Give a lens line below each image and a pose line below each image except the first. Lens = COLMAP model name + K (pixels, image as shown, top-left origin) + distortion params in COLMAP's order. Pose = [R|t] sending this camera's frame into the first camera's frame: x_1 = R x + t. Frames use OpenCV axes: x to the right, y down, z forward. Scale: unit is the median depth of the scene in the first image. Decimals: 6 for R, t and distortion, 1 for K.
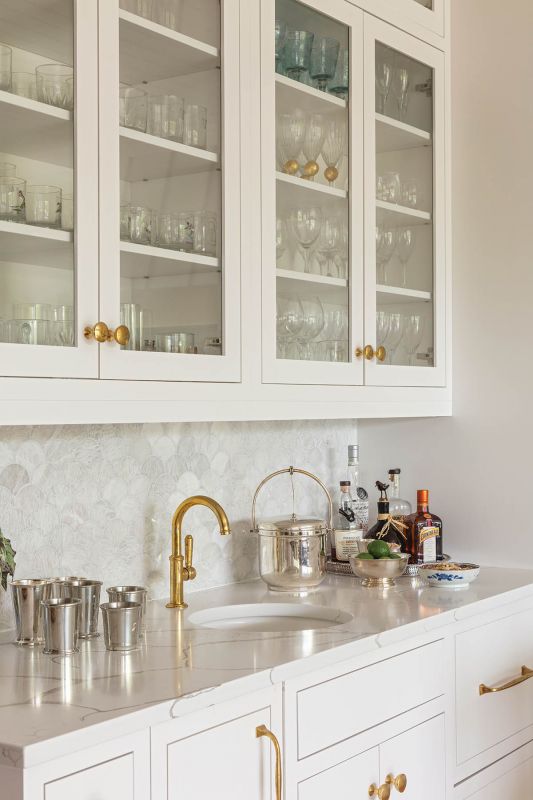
lens RADIAL K [[1172.3, 0, 266.5], [0, 1172.3, 400.0], [0, 0, 1]] dist [-0.005255, -0.005473]
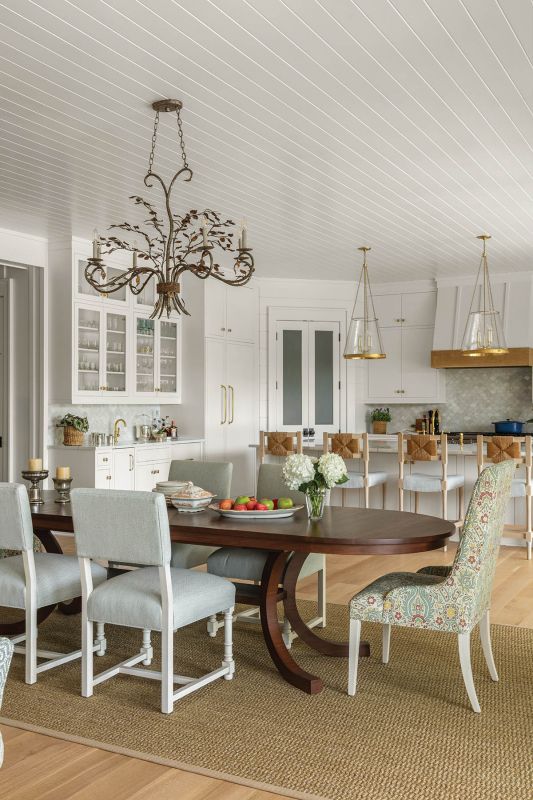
lens RADIAL K [[843.1, 0, 266.5], [0, 843.1, 400.0], [0, 0, 1]] dist [0.079492, 0.003708]
pose [[0.993418, 0.004672, 0.114452, 0.127363], [-0.004751, 0.999989, 0.000422, -0.003119], [-0.114449, -0.000963, 0.993429, -2.276253]]
